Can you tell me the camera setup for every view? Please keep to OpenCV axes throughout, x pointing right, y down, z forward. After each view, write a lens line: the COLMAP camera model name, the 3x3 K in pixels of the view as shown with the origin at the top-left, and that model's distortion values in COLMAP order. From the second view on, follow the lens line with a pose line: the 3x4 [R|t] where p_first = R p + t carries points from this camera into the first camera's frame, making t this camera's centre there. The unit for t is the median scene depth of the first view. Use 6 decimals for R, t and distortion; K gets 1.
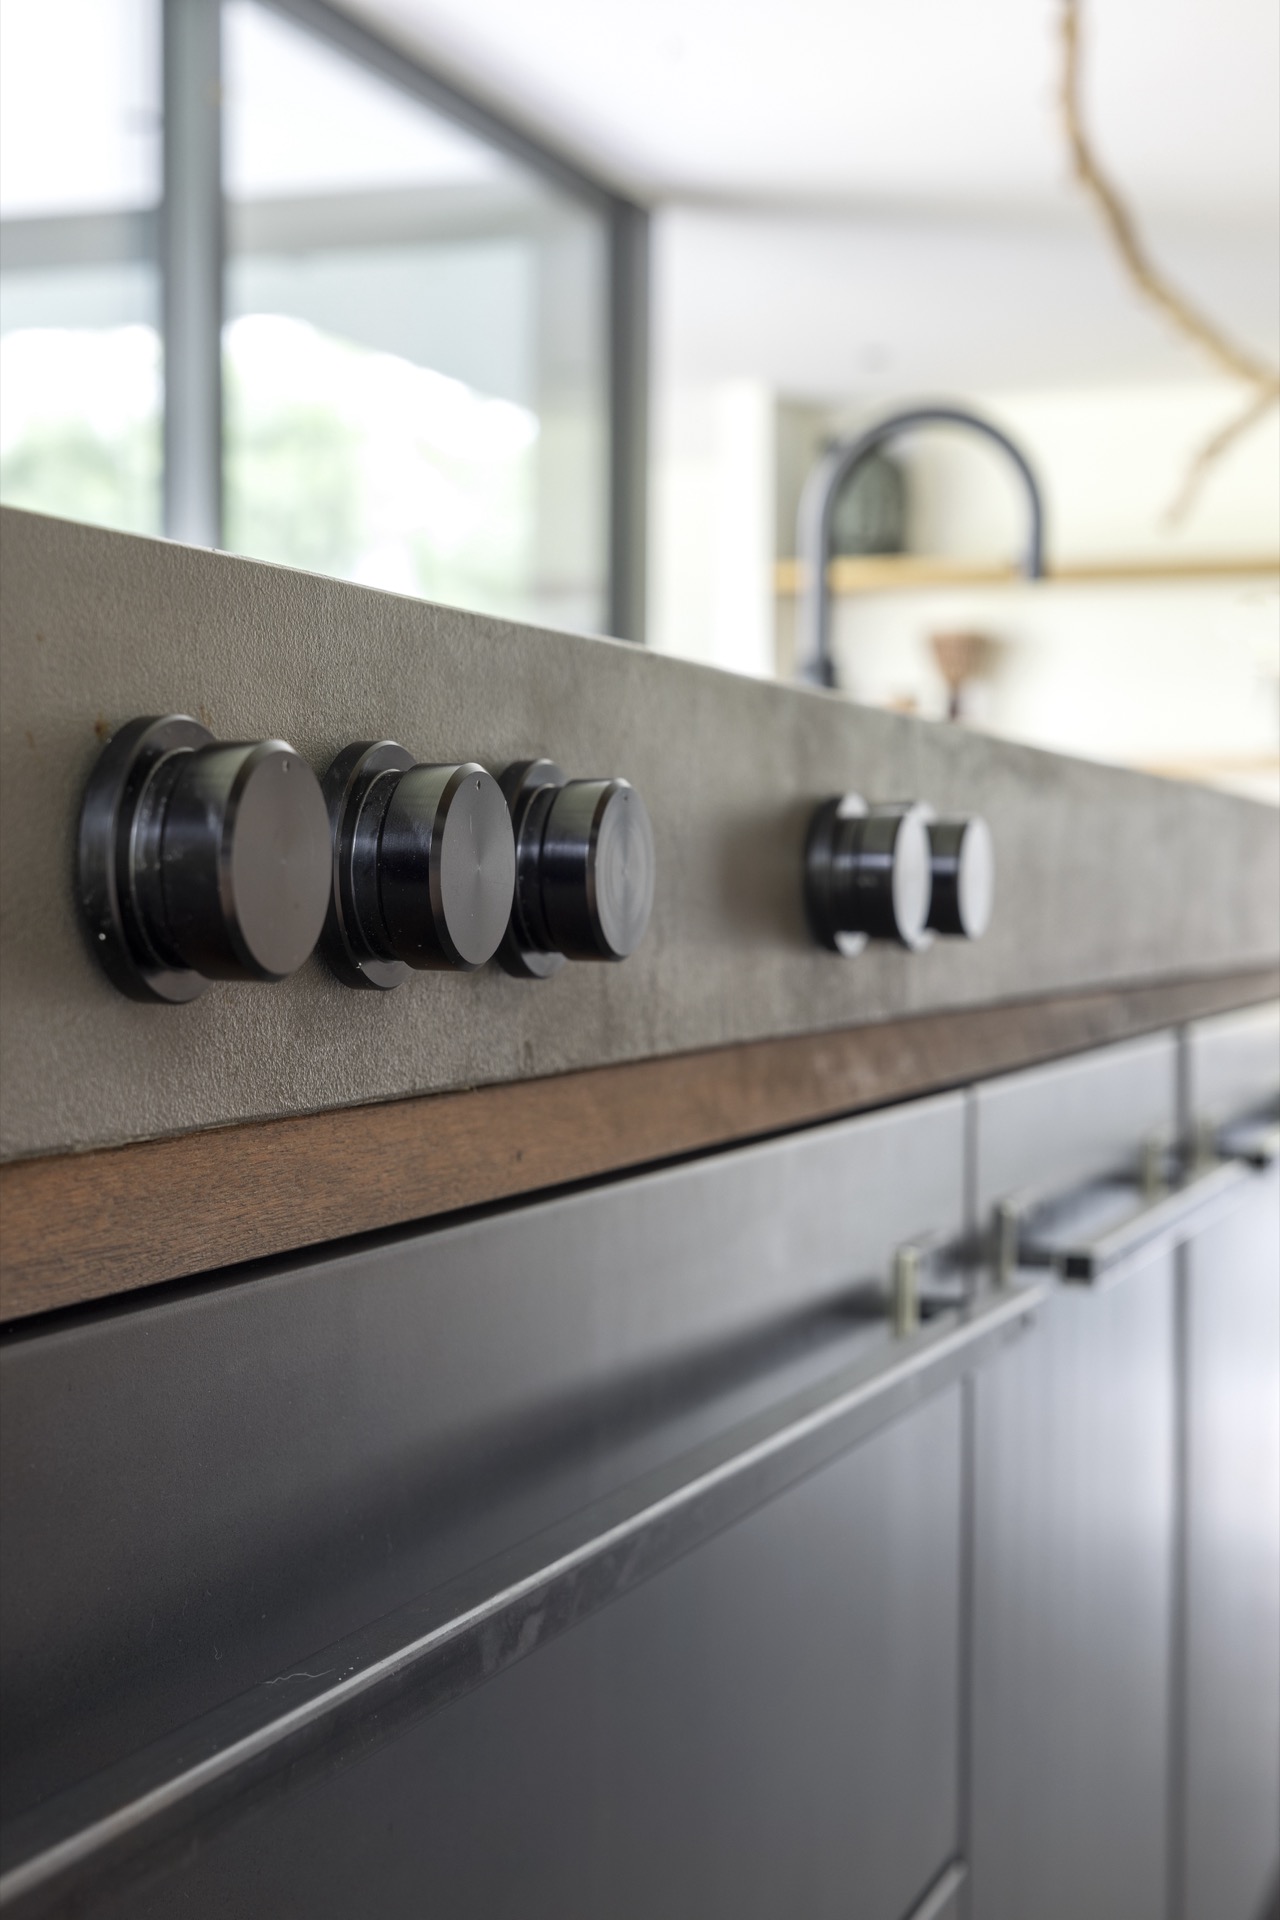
lens RADIAL K [[2912.7, 0, 646.6], [0, 2912.7, 955.1], [0, 0, 1]] dist [0.014868, 0.000000]
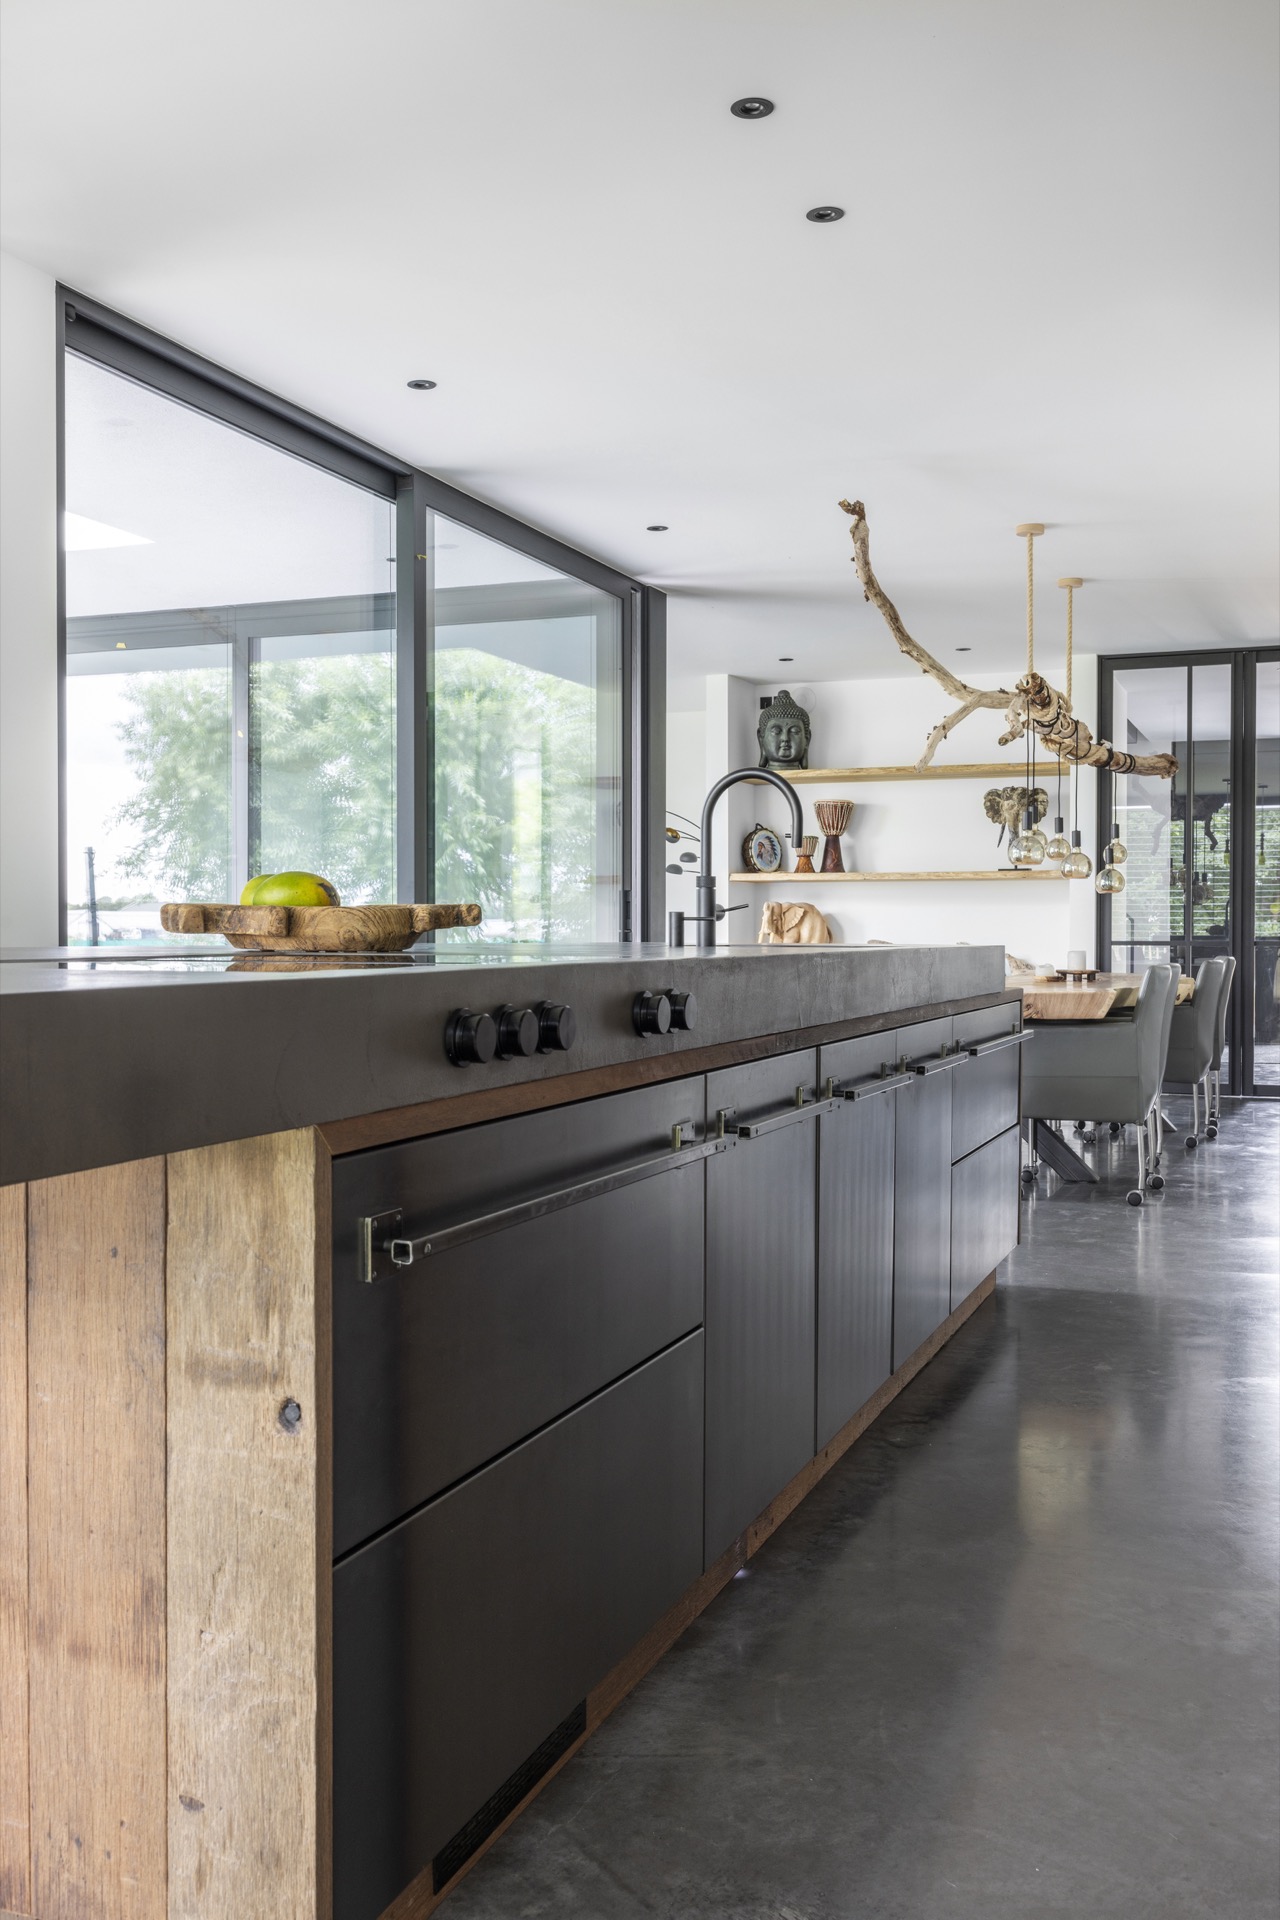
lens RADIAL K [[1767.5, 0, 632.5], [0, 1767.5, 960.8], [0, 0, 1]] dist [-0.019995, 0.000000]
pose [[0.999578, -0.010354, -0.027158, 0.106602], [0.010193, 0.999930, -0.006070, -0.075002], [0.027219, 0.005790, 0.999613, -1.034157]]
